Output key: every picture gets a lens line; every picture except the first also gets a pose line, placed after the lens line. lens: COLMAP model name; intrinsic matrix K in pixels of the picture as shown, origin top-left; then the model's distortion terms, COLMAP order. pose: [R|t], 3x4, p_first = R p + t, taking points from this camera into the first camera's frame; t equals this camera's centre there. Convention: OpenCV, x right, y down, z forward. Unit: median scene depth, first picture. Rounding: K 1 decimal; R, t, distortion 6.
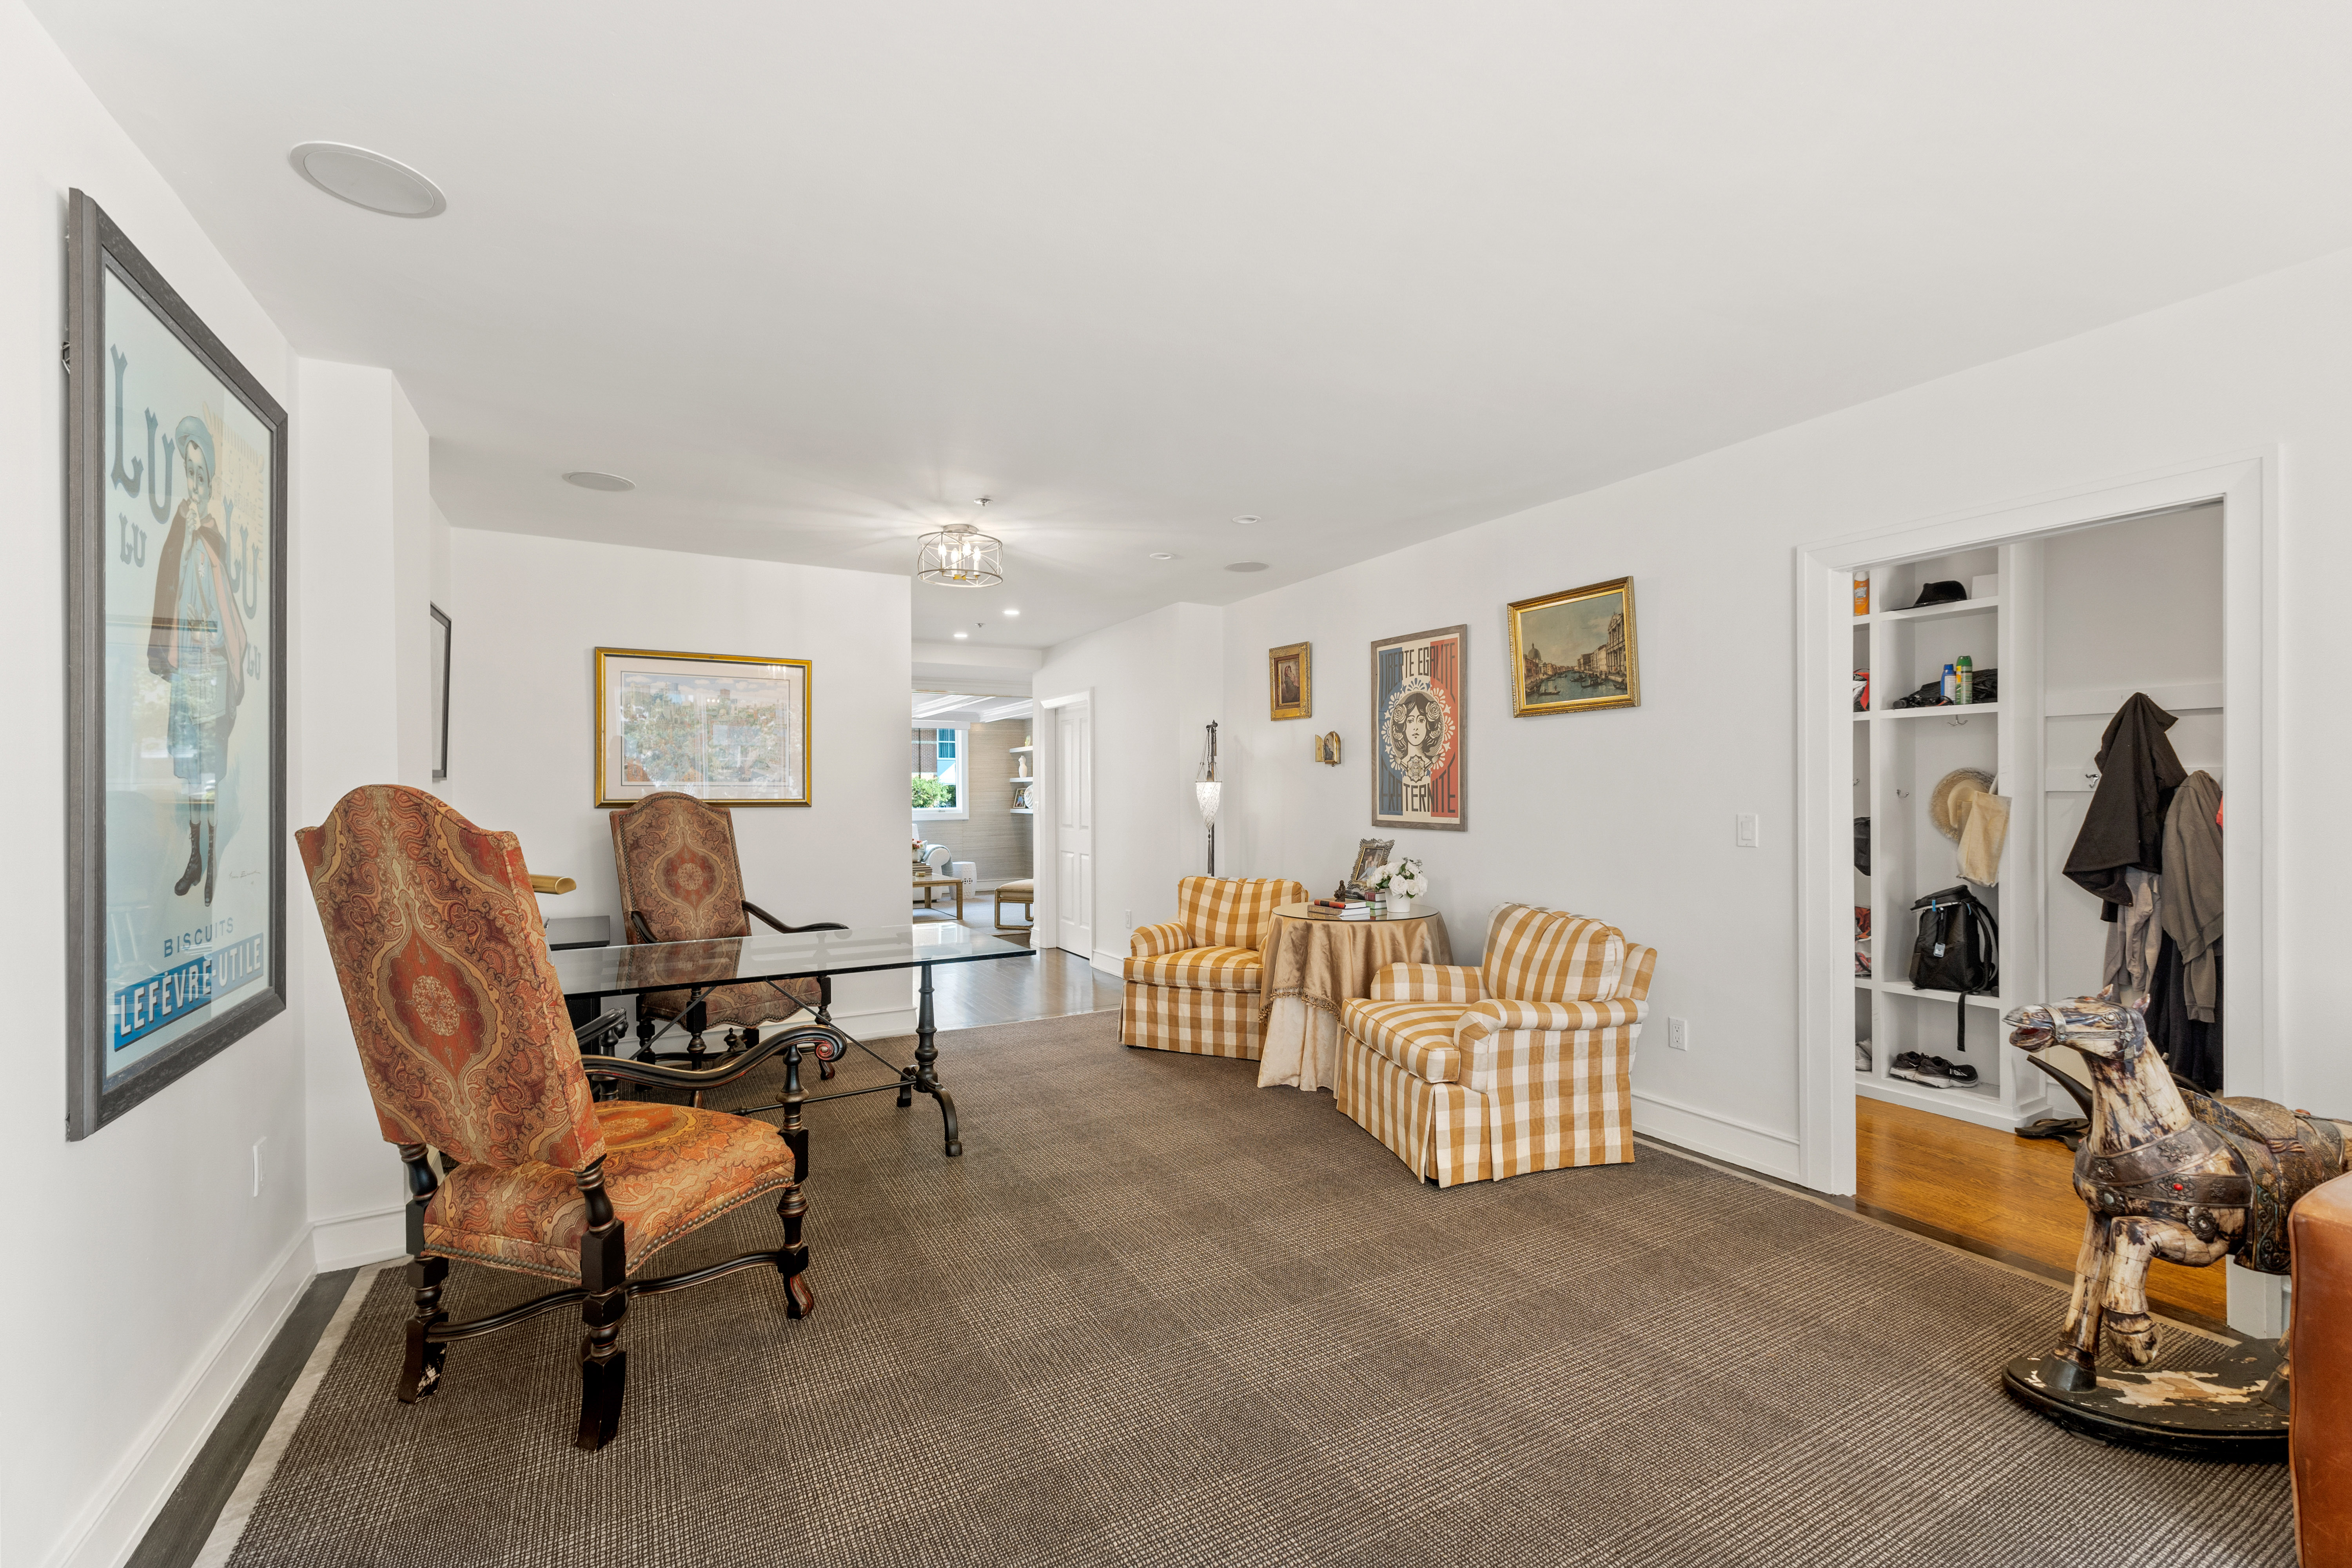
lens RADIAL K [[995.4, 0, 1181.8], [0, 995.4, 792.2], [0, 0, 1]] dist [0.004844, 0.000467]
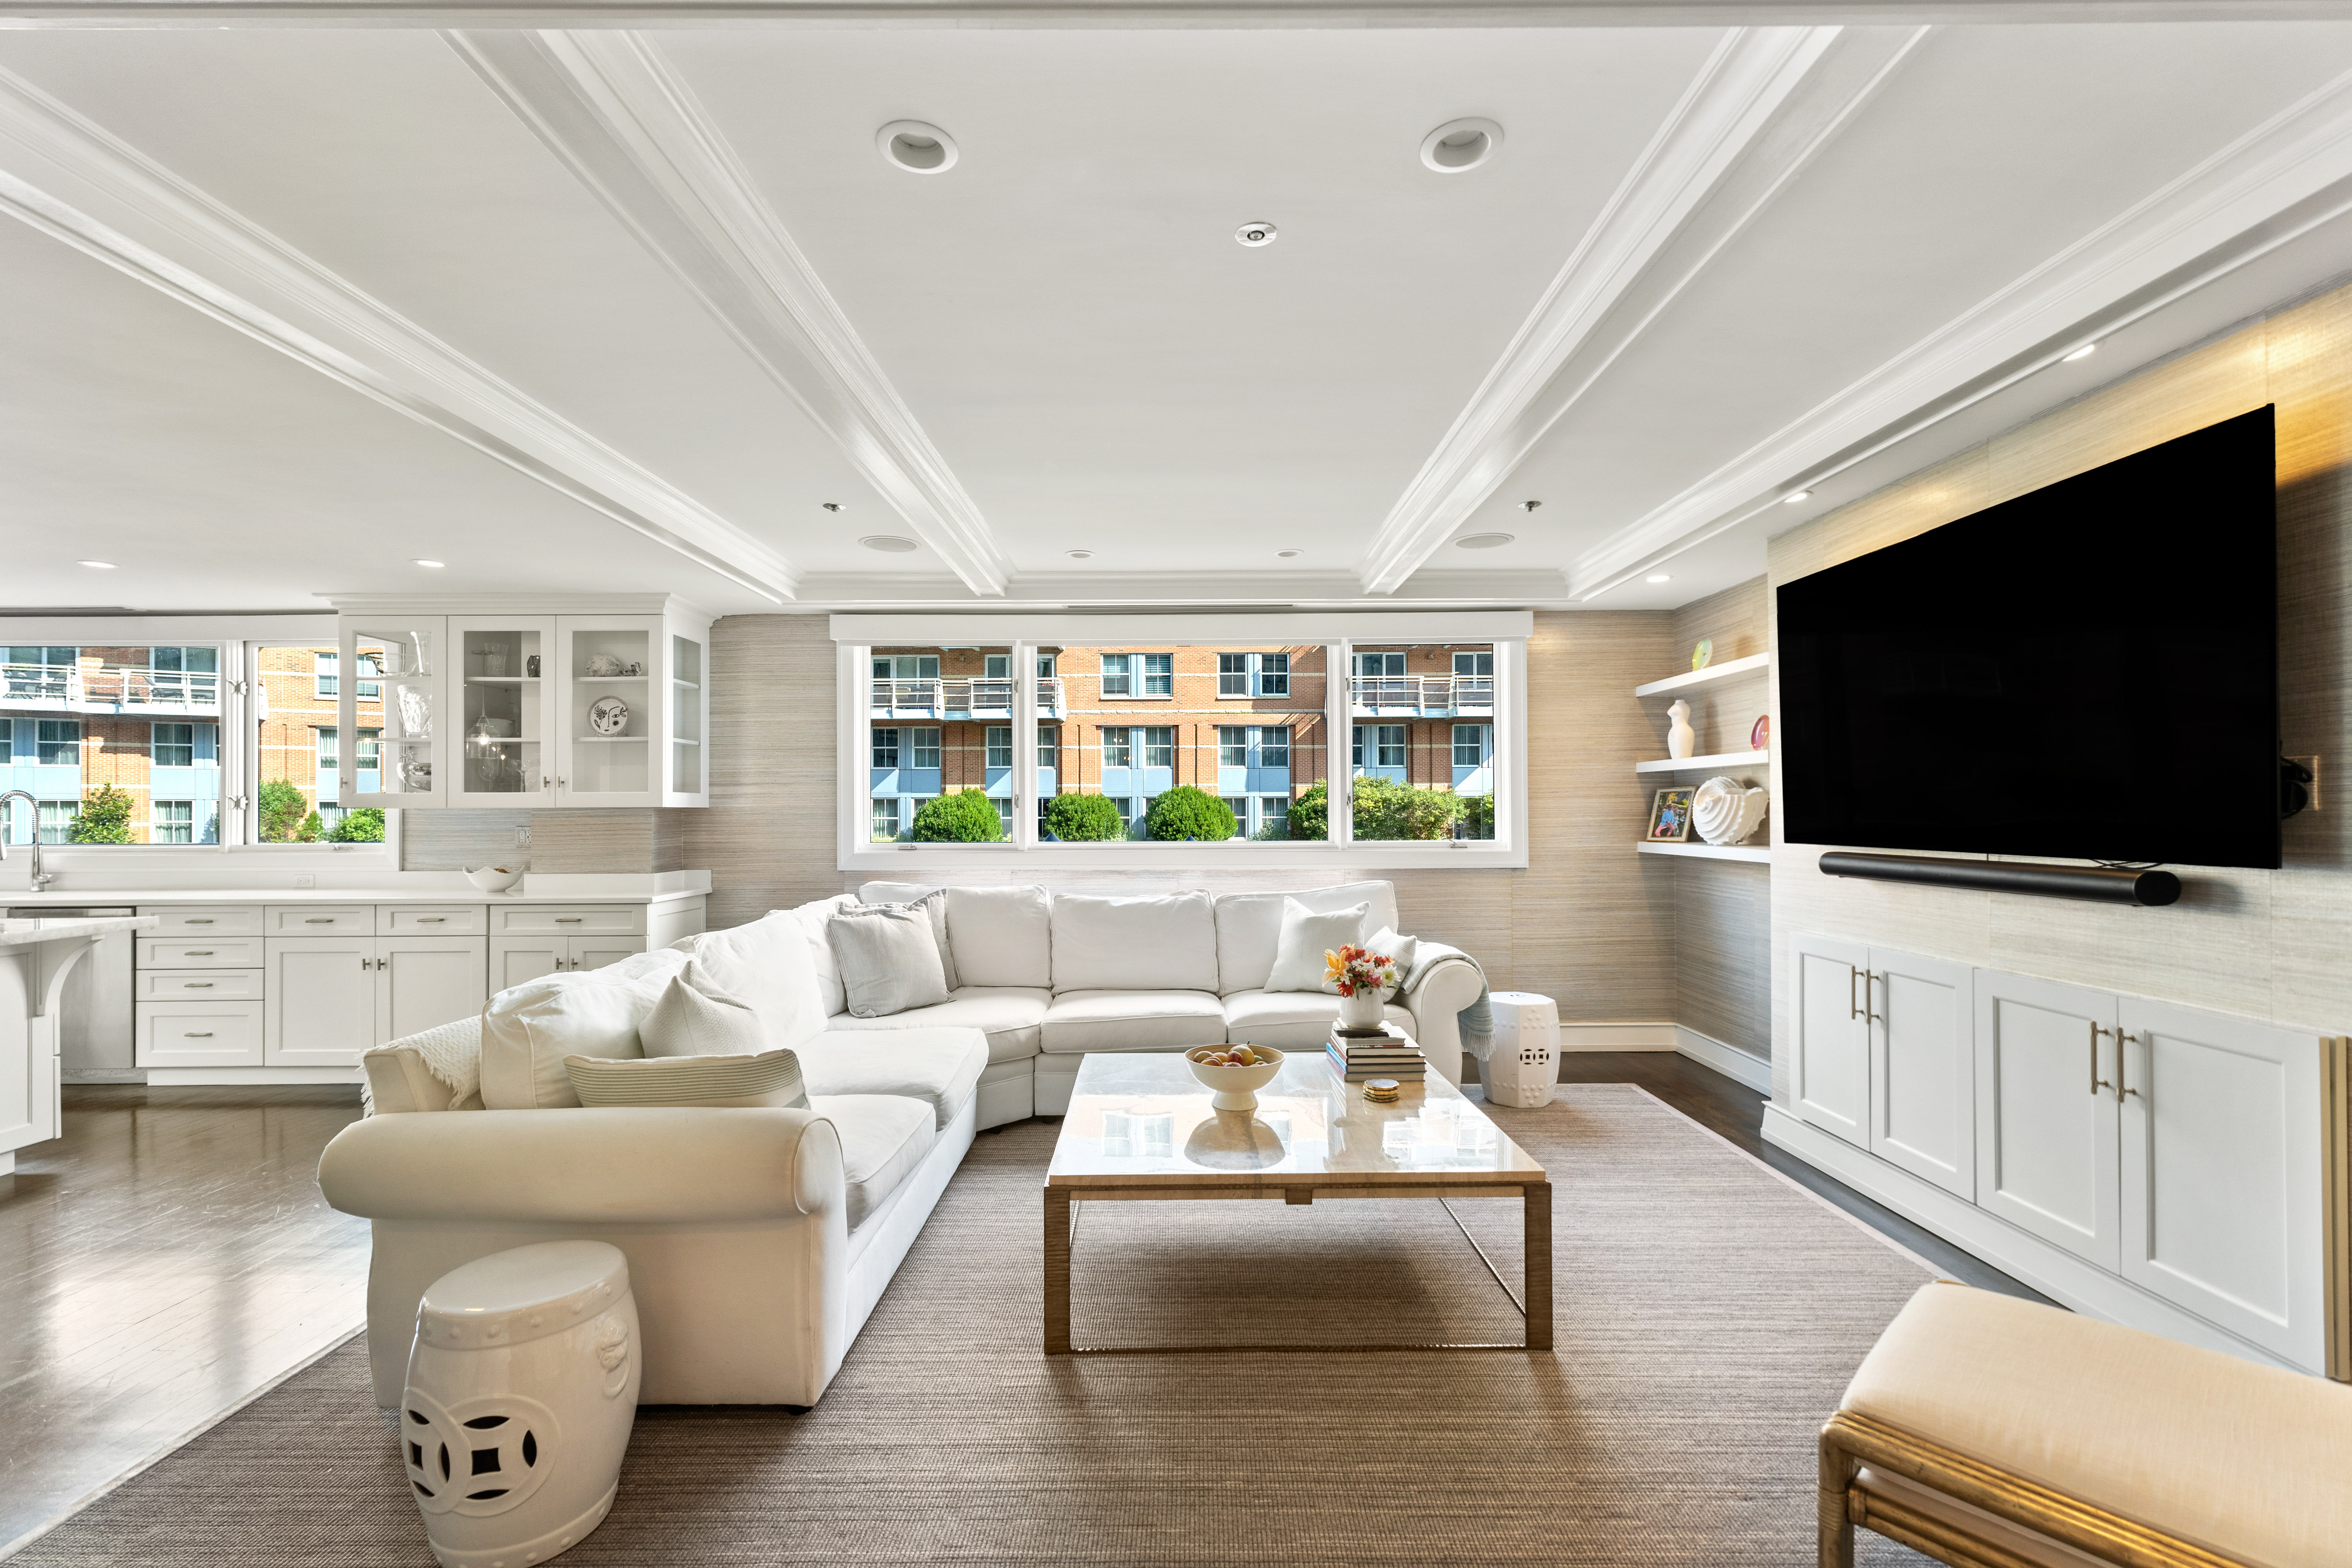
lens RADIAL K [[990.9, 0, 1181.2], [0, 990.9, 803.6], [0, 0, 1]] dist [-0.000226, -0.000472]
pose [[0.873614, -0.002895, -0.486611, -0.219832], [0.001720, 0.999994, -0.002861, 0.004026], [0.486616, 0.001662, 0.873614, 0.905582]]
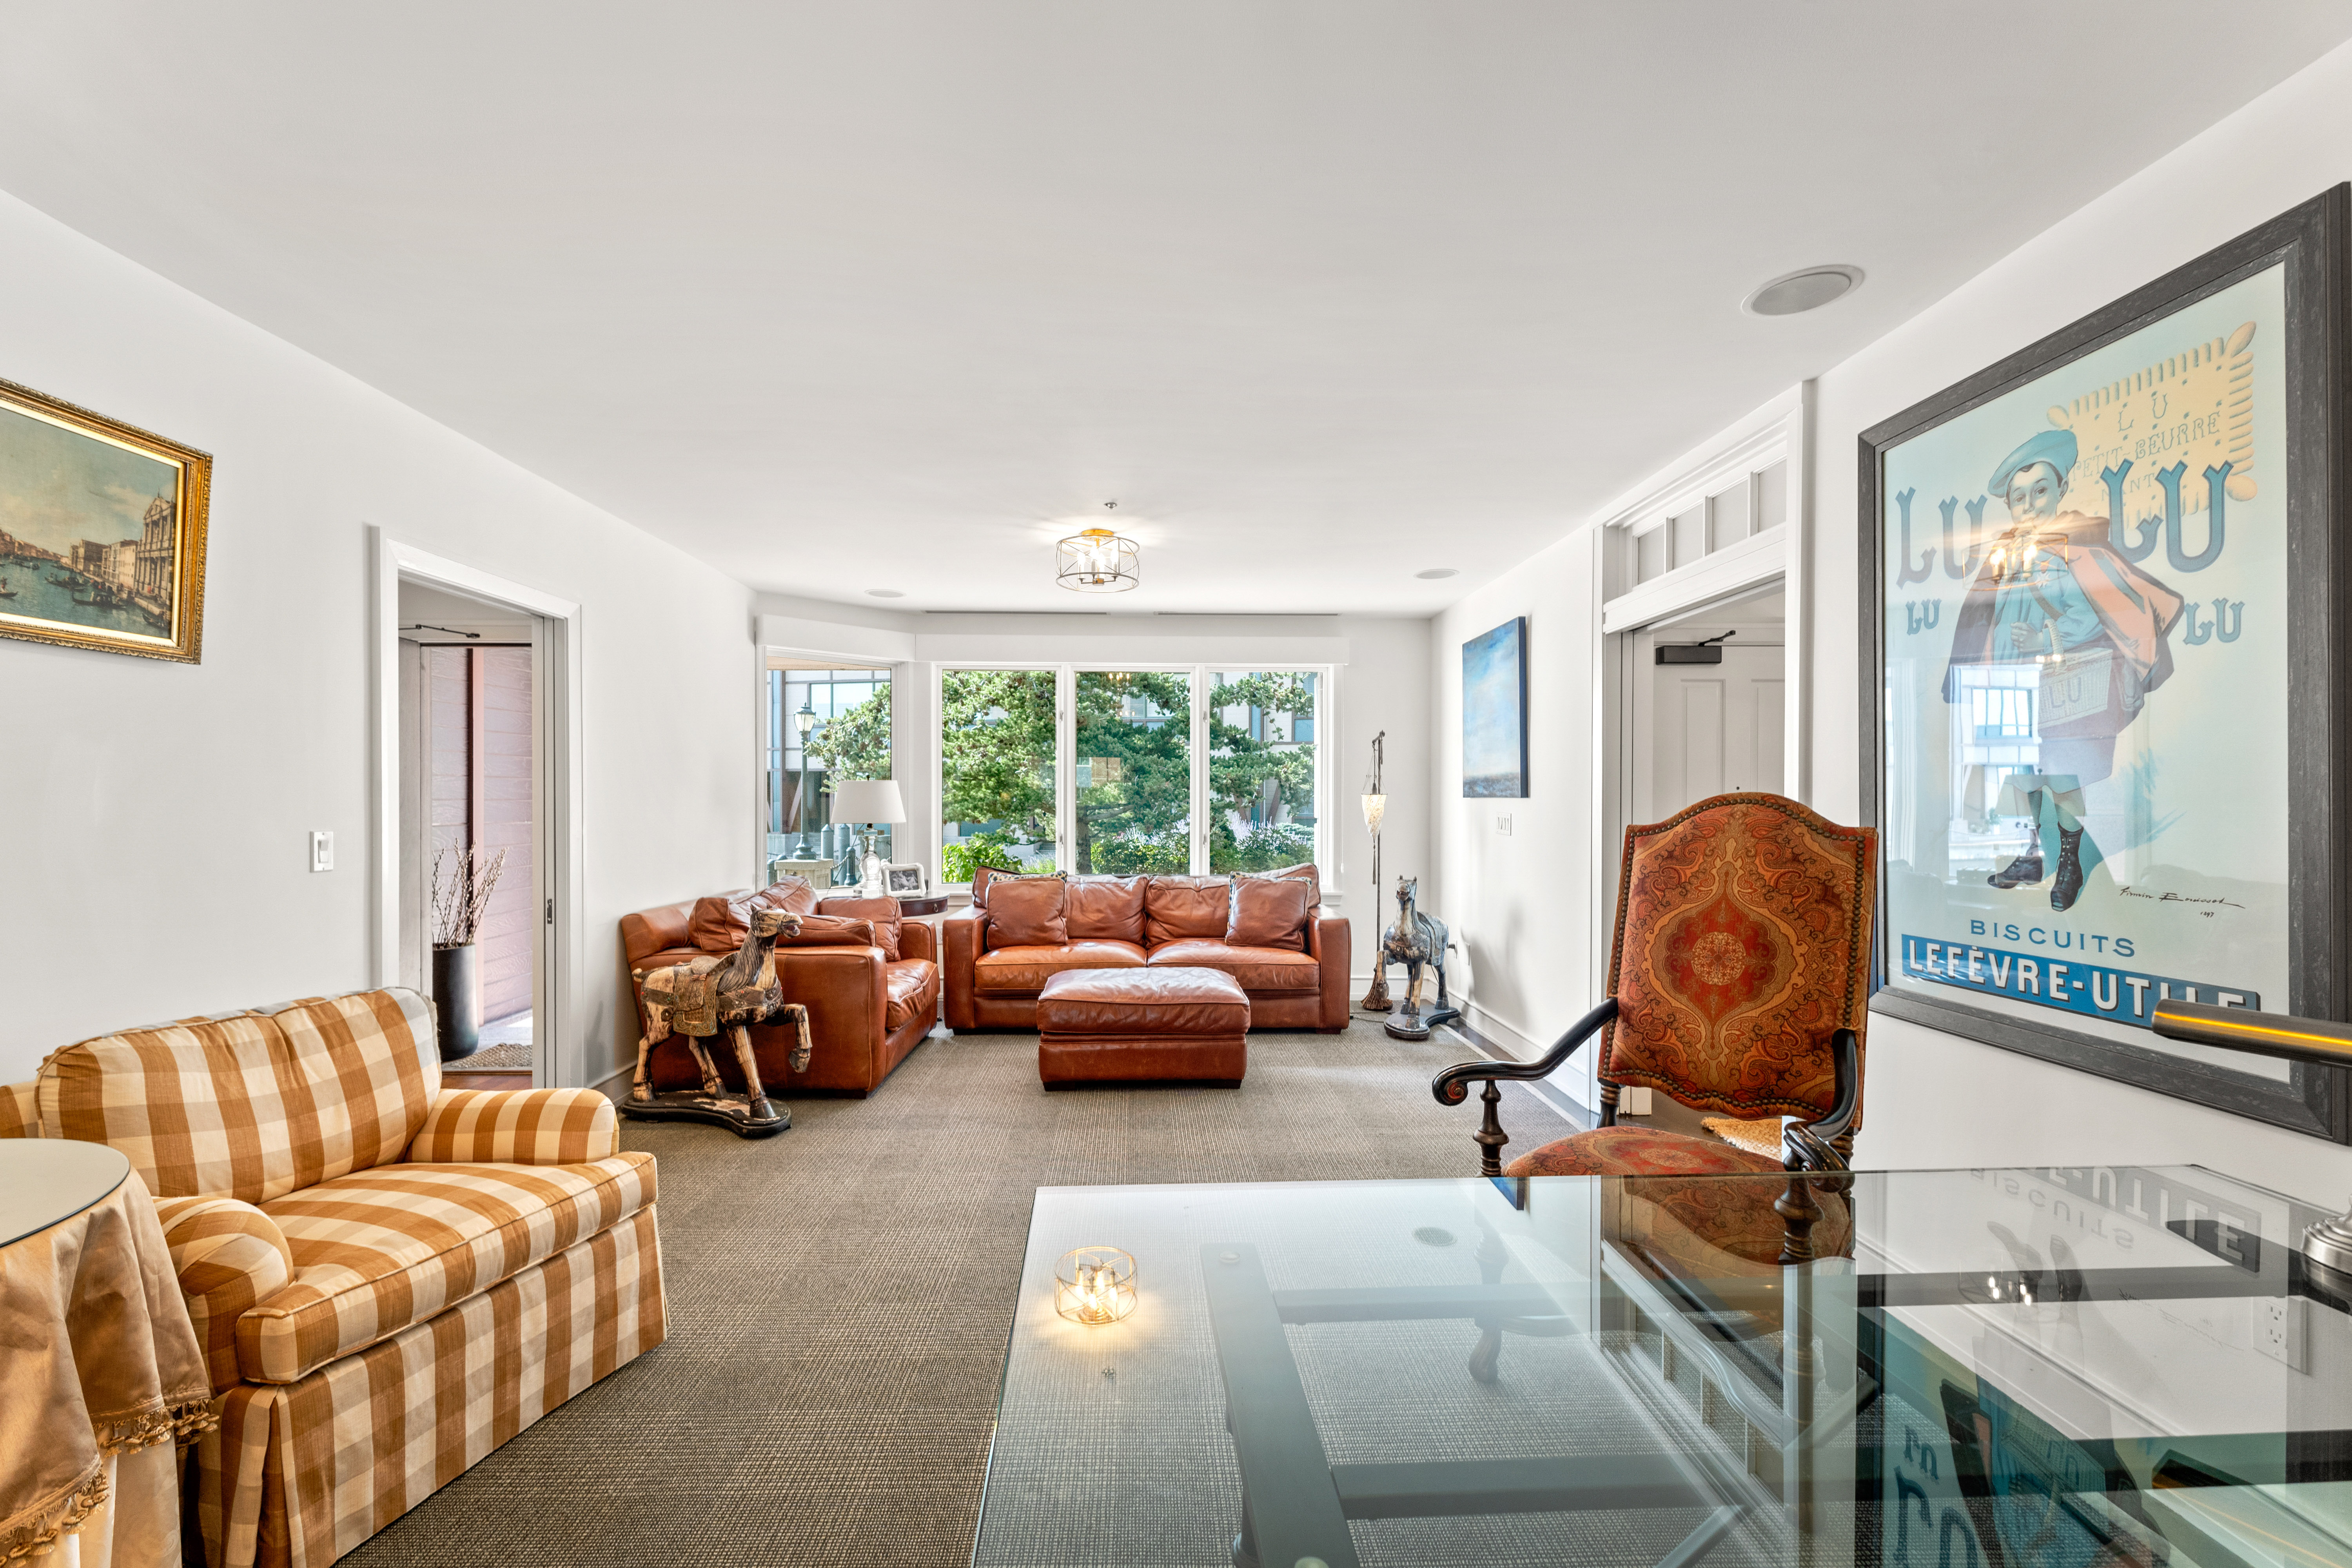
lens RADIAL K [[1013.1, 0, 1176.0], [0, 1013.1, 784.0], [0, 0, 1]] dist [0.002201, 0.000350]
pose [[-0.890099, 0.013472, 0.455568, -0.189997], [0.006065, 0.999825, -0.017716, 0.001224], [-0.455727, -0.013006, -0.890025, 0.663203]]
